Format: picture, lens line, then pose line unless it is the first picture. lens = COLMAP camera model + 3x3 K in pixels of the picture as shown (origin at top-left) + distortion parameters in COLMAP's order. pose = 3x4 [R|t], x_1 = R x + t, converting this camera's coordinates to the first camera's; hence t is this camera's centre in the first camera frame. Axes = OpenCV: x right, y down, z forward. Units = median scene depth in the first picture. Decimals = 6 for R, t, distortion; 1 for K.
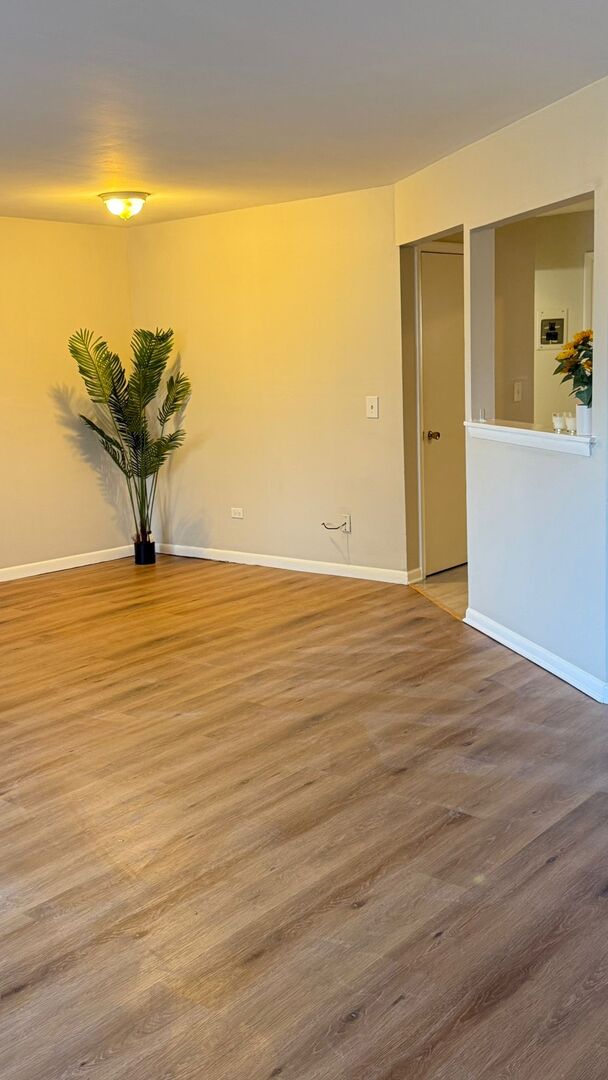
lens RADIAL K [[1053.0, 0, 296.2], [0, 1053.0, 551.4], [0, 0, 1]] dist [0.035024, 0.000000]
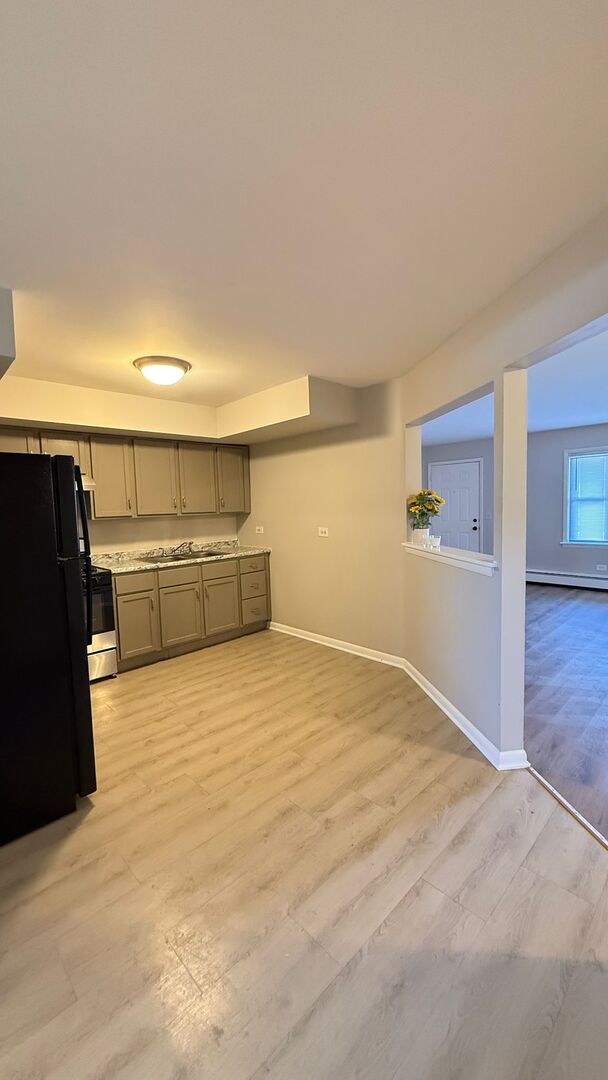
lens RADIAL K [[429.7, 0, 304.5], [0, 429.7, 537.4], [0, 0, 1]] dist [0.001066, -0.000105]
pose [[-0.992688, 0.063302, 0.102777, 0.324440], [0.088074, 0.962094, 0.258106, -0.269509], [-0.082542, 0.265271, -0.960634, 1.404222]]
